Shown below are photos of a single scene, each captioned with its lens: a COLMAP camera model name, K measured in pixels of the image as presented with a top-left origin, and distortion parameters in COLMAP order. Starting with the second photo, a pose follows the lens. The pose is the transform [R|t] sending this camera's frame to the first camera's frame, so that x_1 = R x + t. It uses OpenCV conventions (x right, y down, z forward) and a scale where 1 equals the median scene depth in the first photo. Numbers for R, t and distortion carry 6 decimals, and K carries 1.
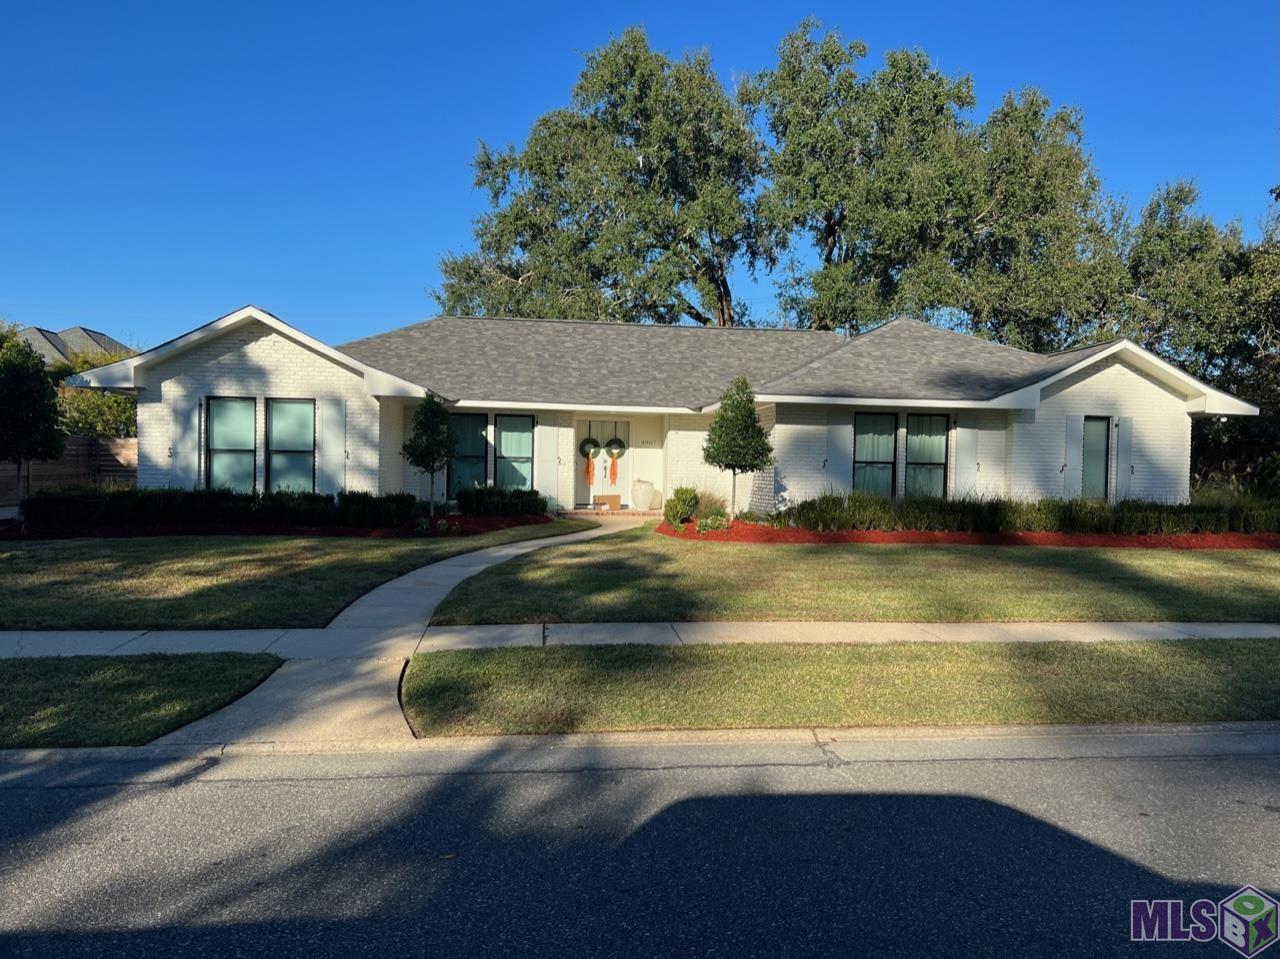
lens RADIAL K [[906.0, 0, 640.0], [0, 906.0, 479.5], [0, 0, 1]] dist [-0.002313, -0.001871]
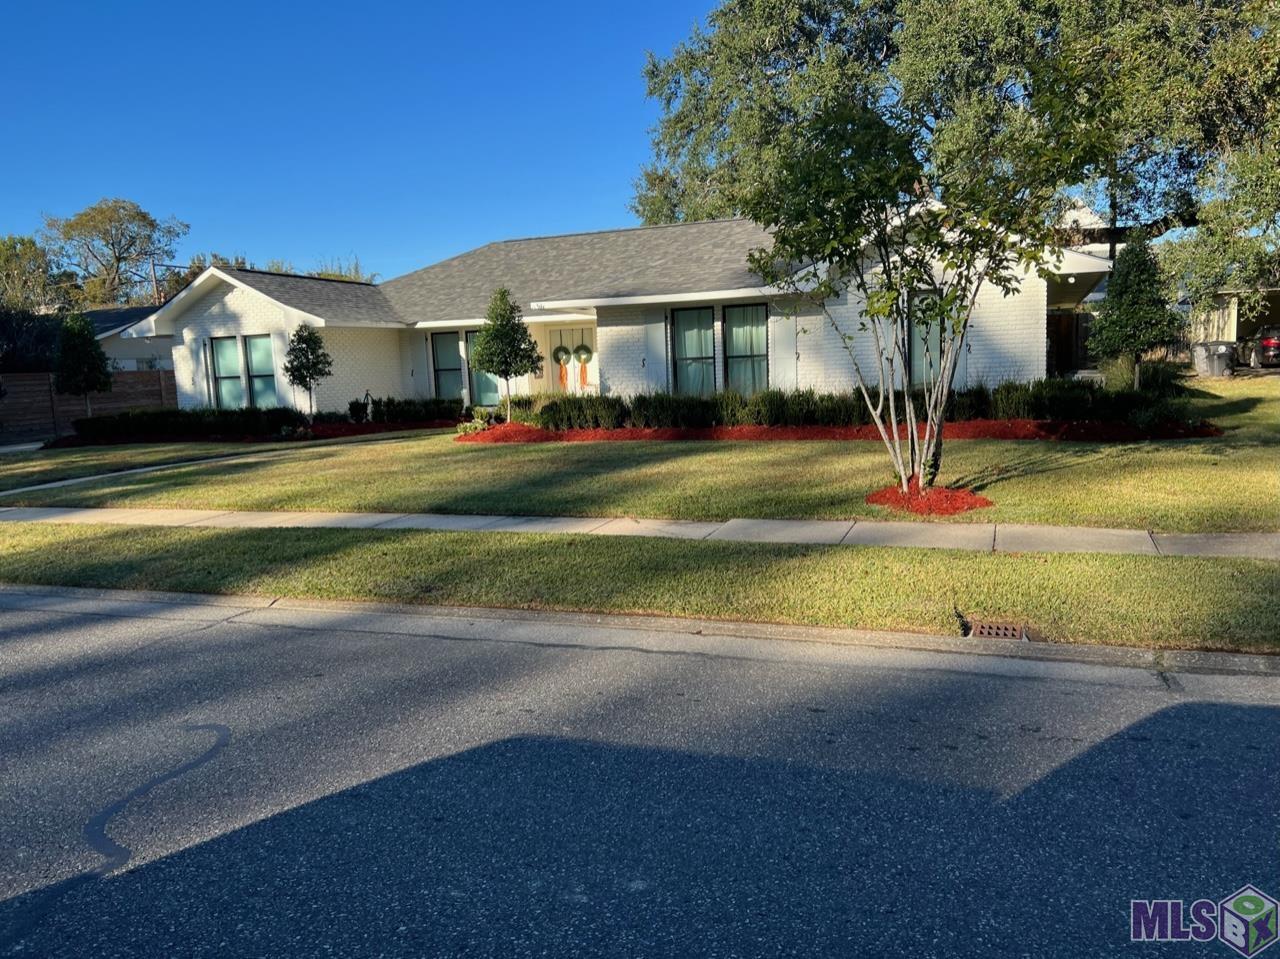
lens RADIAL K [[906.0, 0, 640.0], [0, 906.0, 479.5], [0, 0, 1]] dist [-0.002313, -0.001871]
pose [[0.883293, 0.006979, -0.468769, 0.699589], [0.046662, 0.993616, 0.102717, 0.008040], [0.466493, -0.112603, 0.877328, 0.096161]]
